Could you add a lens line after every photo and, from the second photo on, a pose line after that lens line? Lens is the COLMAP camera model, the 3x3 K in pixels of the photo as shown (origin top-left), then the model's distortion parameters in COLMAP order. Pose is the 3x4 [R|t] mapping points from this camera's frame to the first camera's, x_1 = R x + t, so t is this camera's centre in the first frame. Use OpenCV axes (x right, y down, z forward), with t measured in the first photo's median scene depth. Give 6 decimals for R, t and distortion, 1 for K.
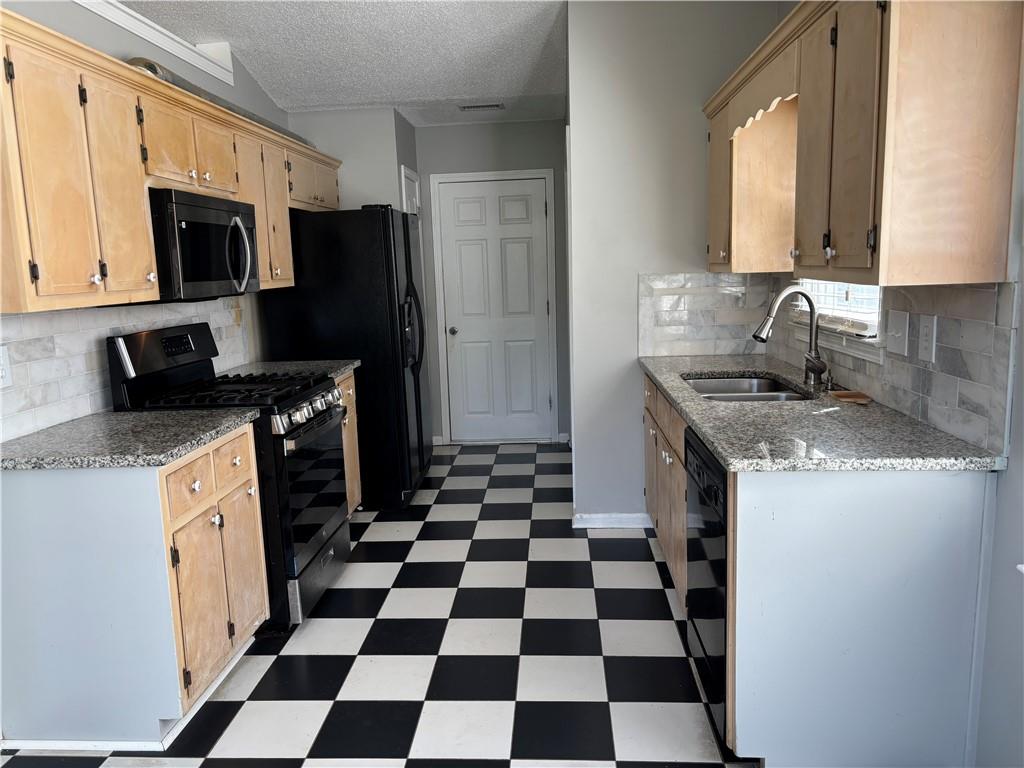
lens RADIAL K [[780.0, 0, 512.0], [0, 780.0, 384.0], [0, 0, 1]] dist [0.027814, -0.012227]
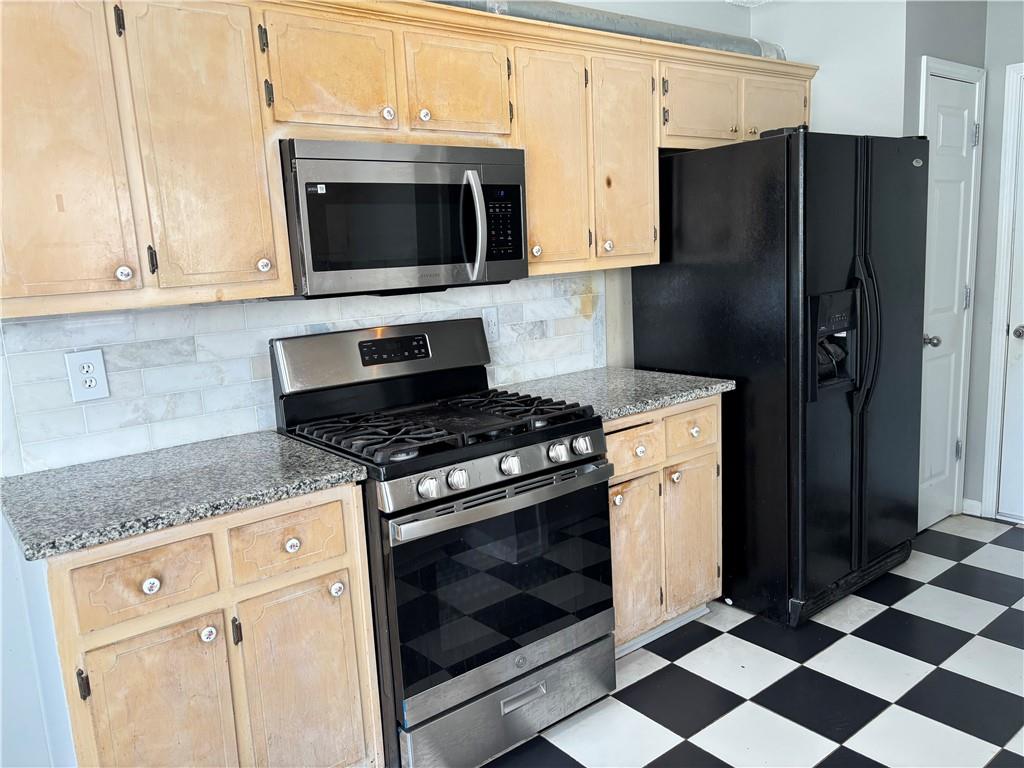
lens RADIAL K [[780.0, 0, 512.0], [0, 780.0, 384.0], [0, 0, 1]] dist [0.027814, -0.012227]
pose [[0.663988, 0.125669, -0.737108, 0.216608], [-0.083986, 0.992072, 0.093483, -0.101685], [0.743012, -0.000165, 0.669278, 0.610581]]
